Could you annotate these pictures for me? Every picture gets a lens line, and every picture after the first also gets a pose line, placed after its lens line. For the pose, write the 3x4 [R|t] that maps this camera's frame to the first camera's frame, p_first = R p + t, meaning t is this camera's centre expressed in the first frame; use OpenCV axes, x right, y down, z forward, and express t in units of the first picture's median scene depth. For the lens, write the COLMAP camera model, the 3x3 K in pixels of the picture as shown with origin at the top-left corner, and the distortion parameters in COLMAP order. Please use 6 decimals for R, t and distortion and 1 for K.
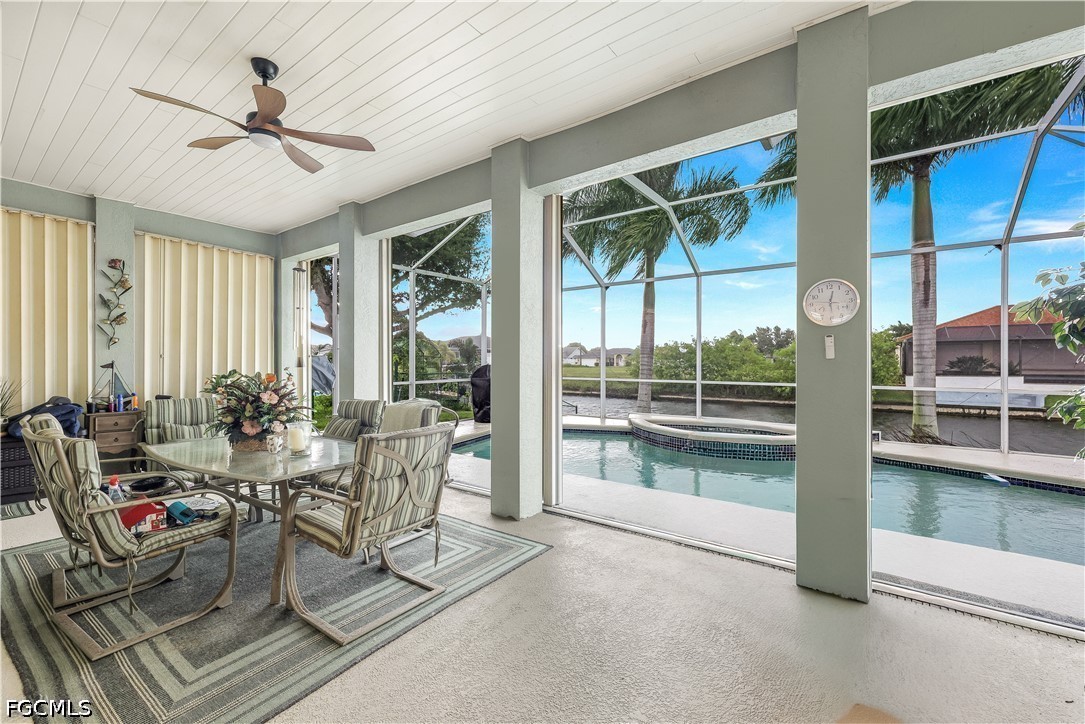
lens RADIAL K [[445.8, 0, 540.6], [0, 445.8, 360.8], [0, 0, 1]] dist [-0.000354, -0.000002]
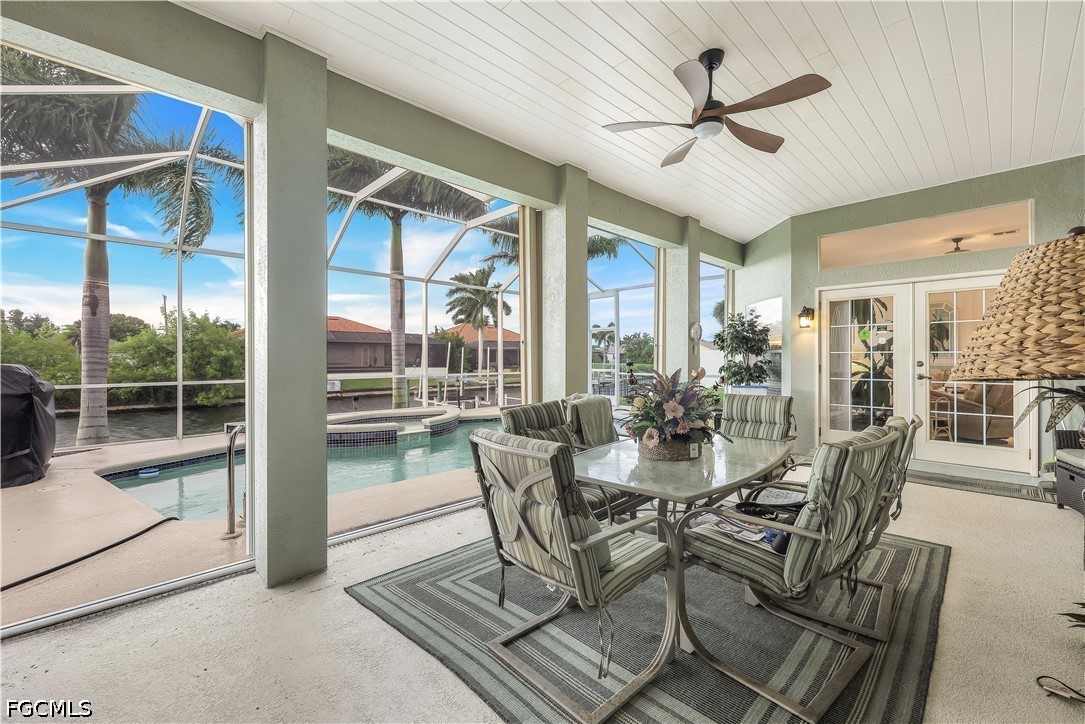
lens RADIAL K [[445.8, 0, 540.6], [0, 445.8, 360.8], [0, 0, 1]] dist [-0.000354, -0.000002]
pose [[0.175638, -0.008235, 0.984420, -0.429812], [0.002397, 0.999966, 0.007937, 0.002004], [-0.984452, 0.000966, 0.175651, 0.312816]]
